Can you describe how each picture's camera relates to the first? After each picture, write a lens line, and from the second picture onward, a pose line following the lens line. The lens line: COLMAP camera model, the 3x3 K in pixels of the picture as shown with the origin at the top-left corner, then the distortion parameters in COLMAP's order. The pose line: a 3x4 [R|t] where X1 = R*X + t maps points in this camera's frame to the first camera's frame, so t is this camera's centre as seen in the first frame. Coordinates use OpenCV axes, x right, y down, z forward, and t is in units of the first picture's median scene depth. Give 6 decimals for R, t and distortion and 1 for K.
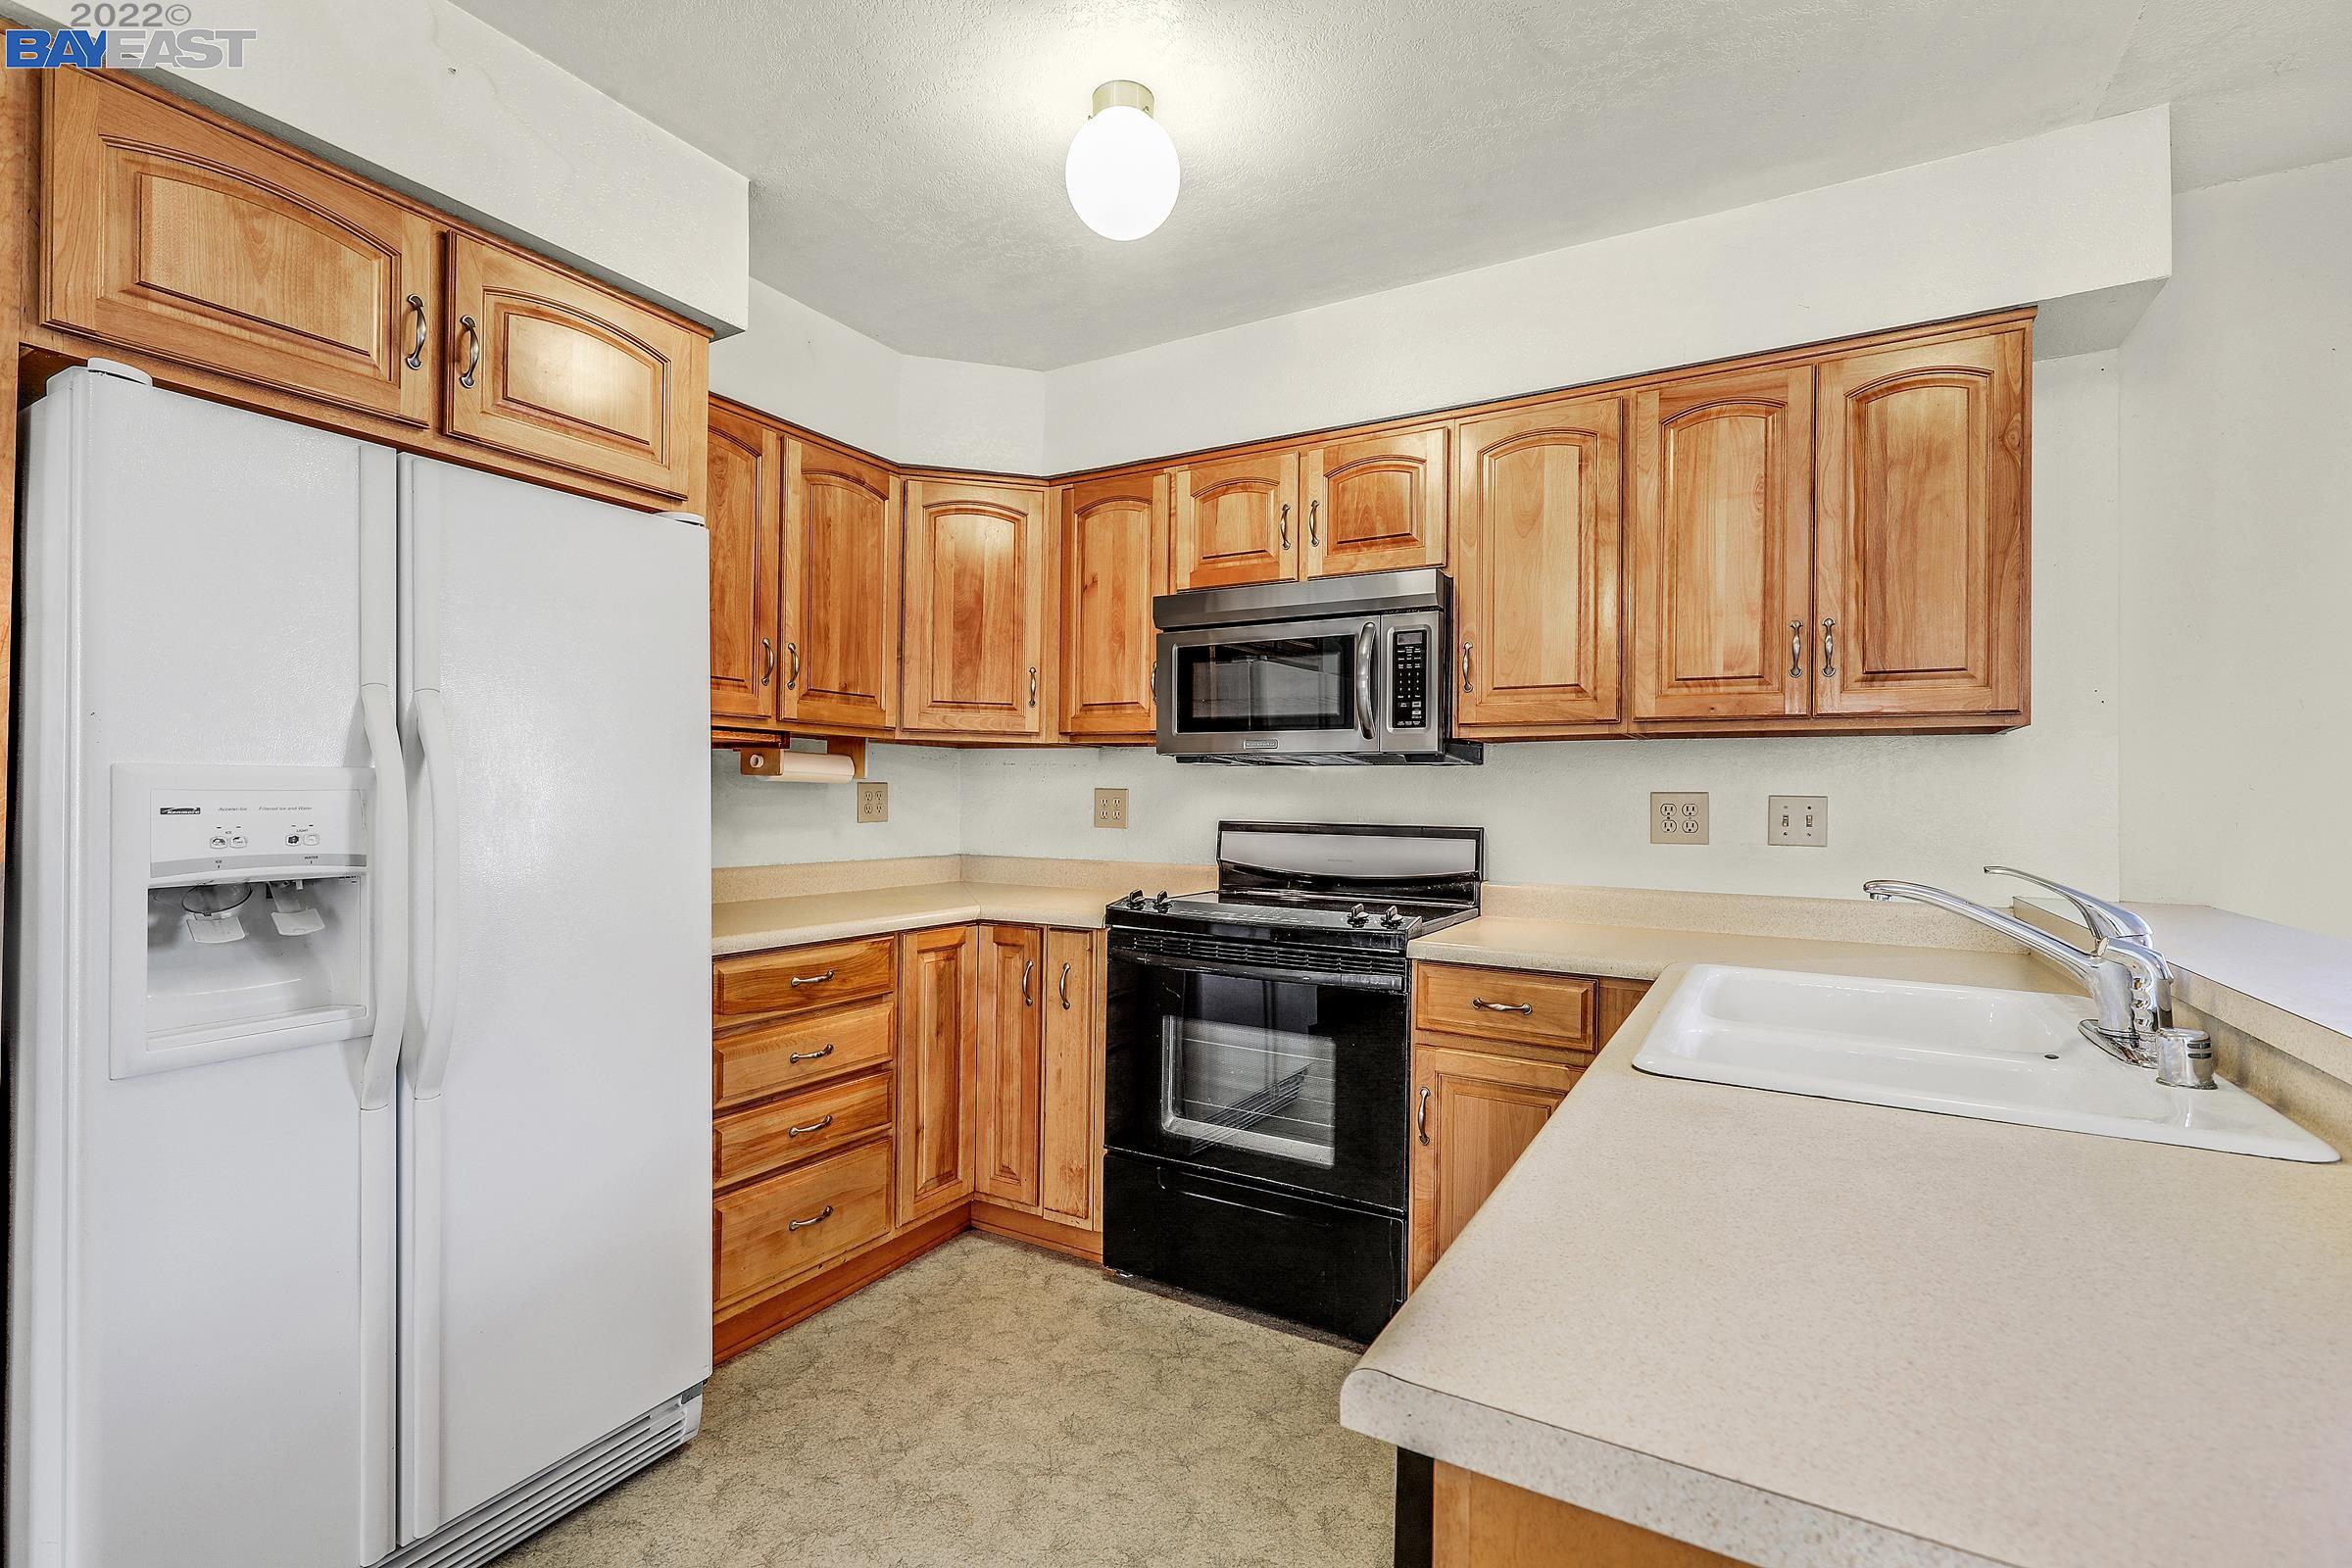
lens RADIAL K [[1055.6, 0, 1173.6], [0, 1055.6, 800.2], [0, 0, 1]] dist [0.001667, -0.000030]
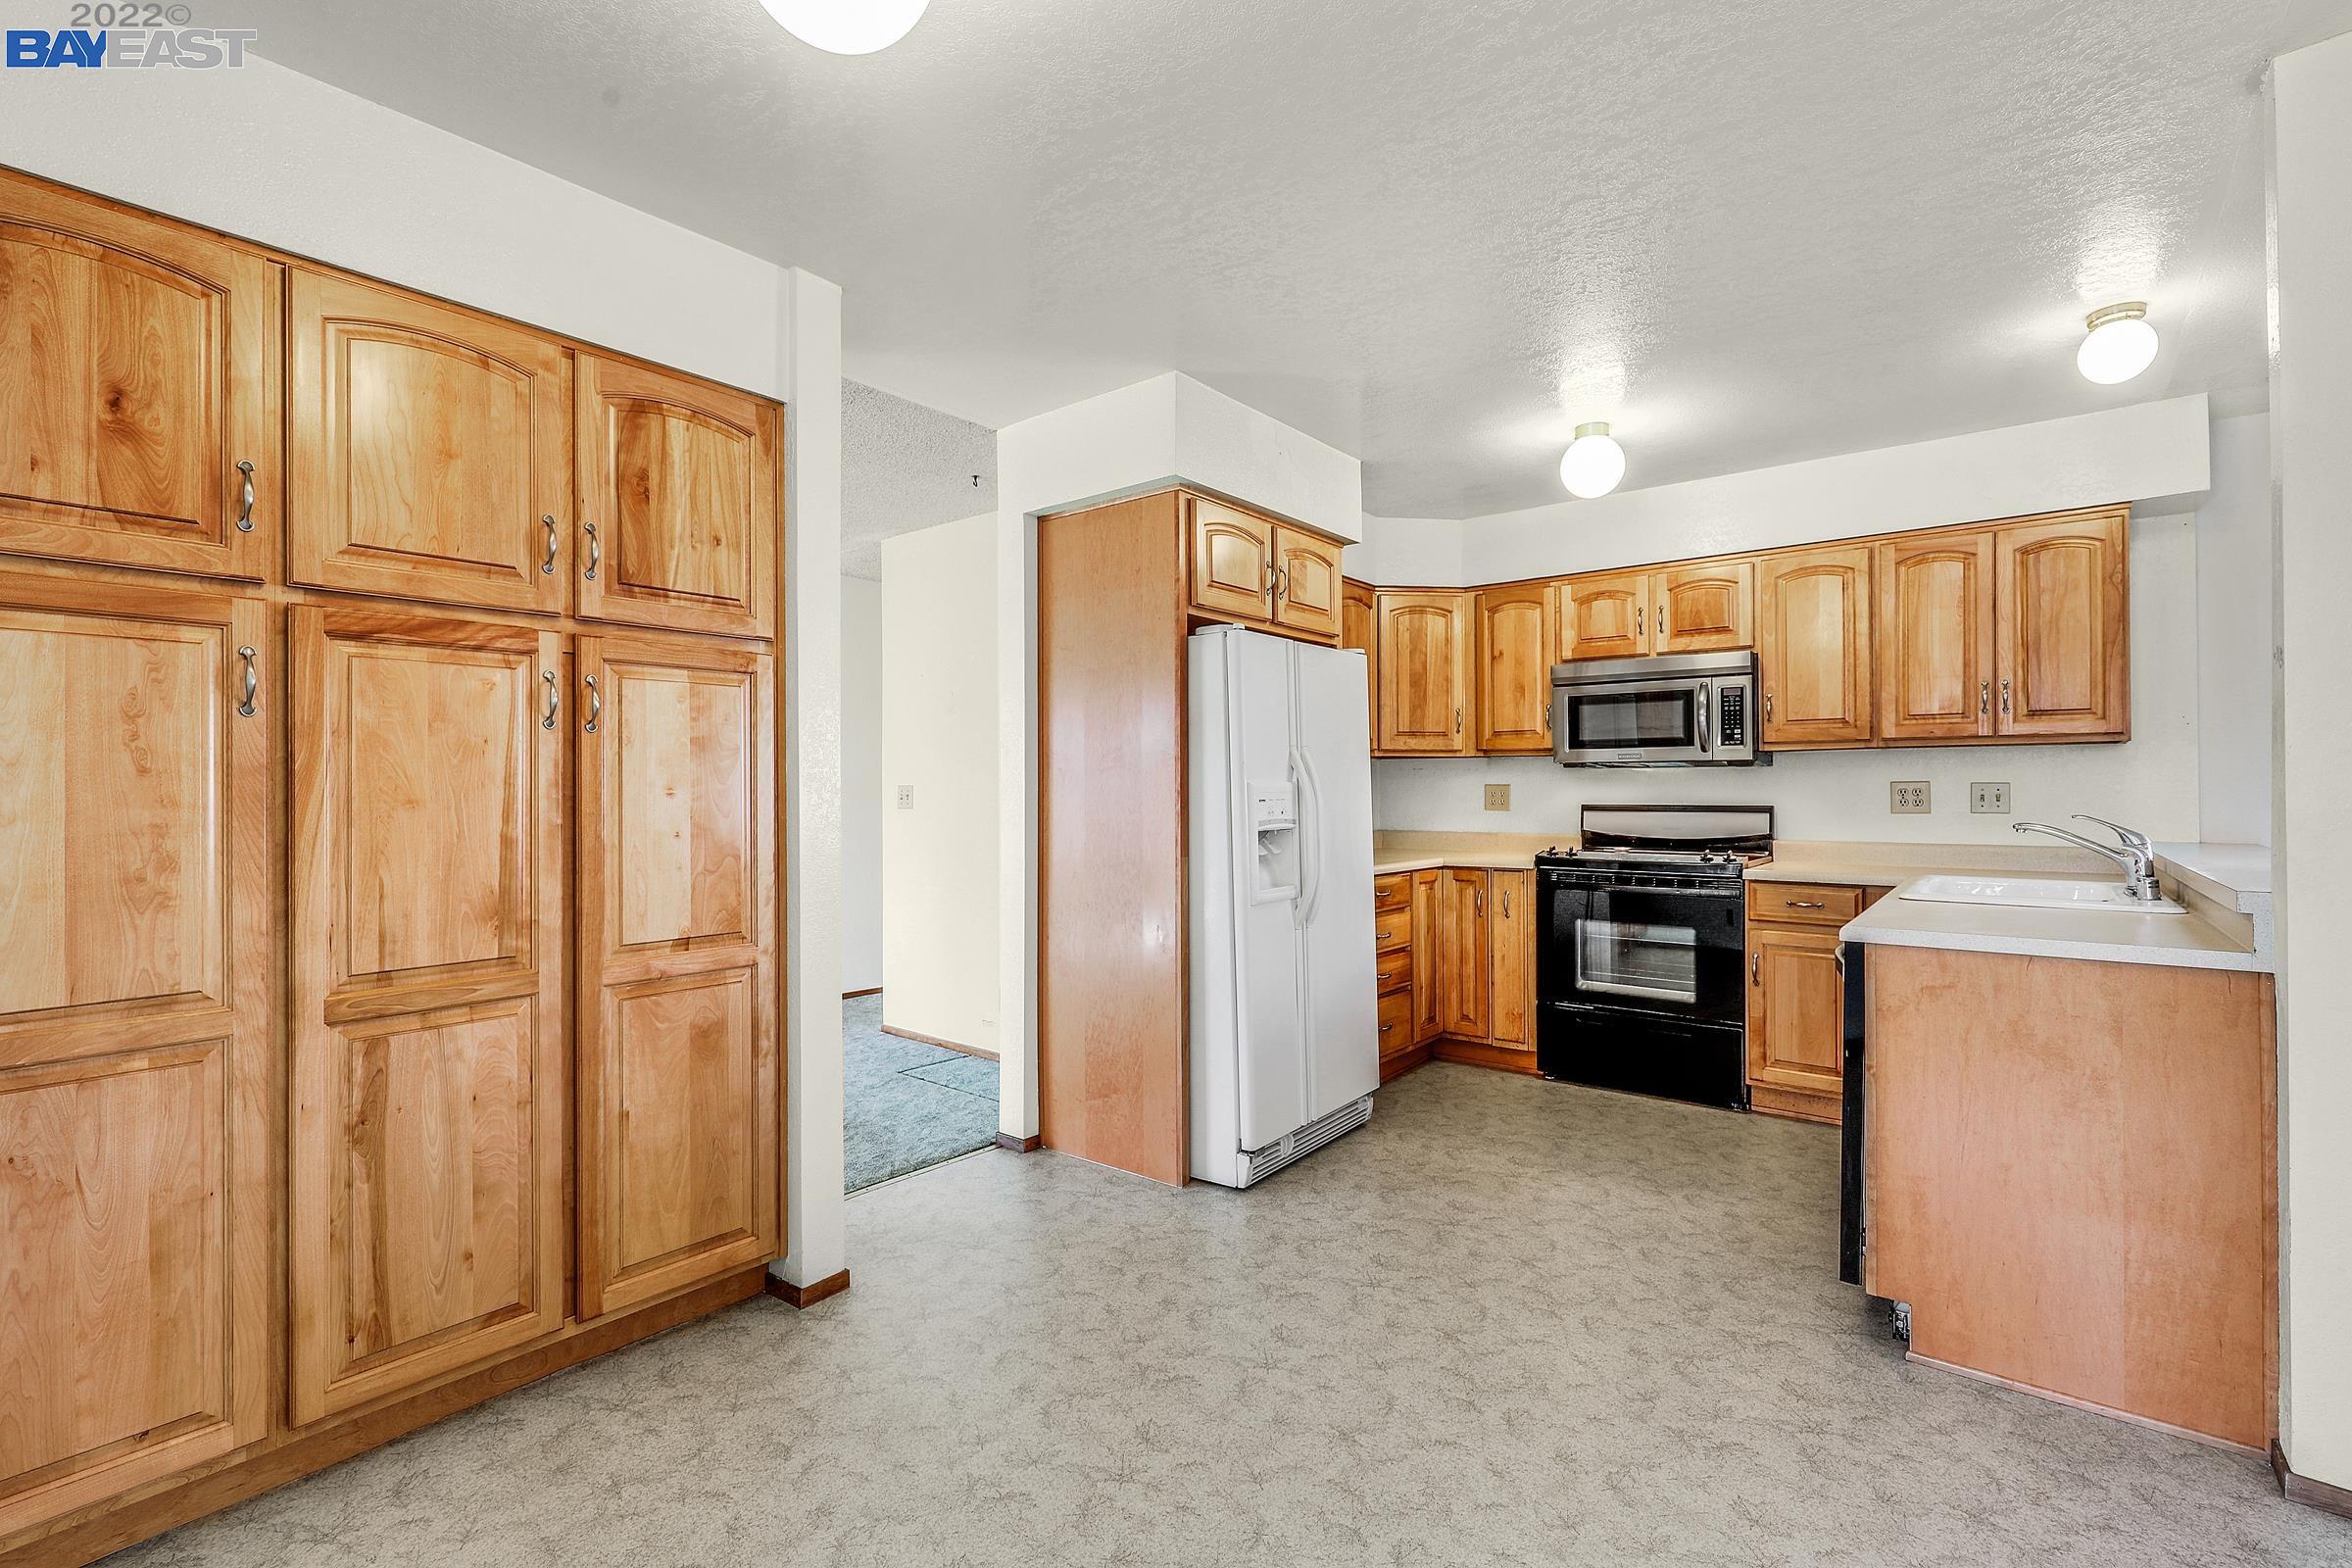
lens RADIAL K [[1068.5, 0, 1162.9], [0, 1068.5, 795.3], [0, 0, 1]] dist [0.000985, 0.000423]
pose [[0.988742, -0.015198, -0.148856, -0.412788], [0.015334, 0.999882, -0.000232, -0.003187], [0.148842, -0.002054, 0.988859, -0.795906]]
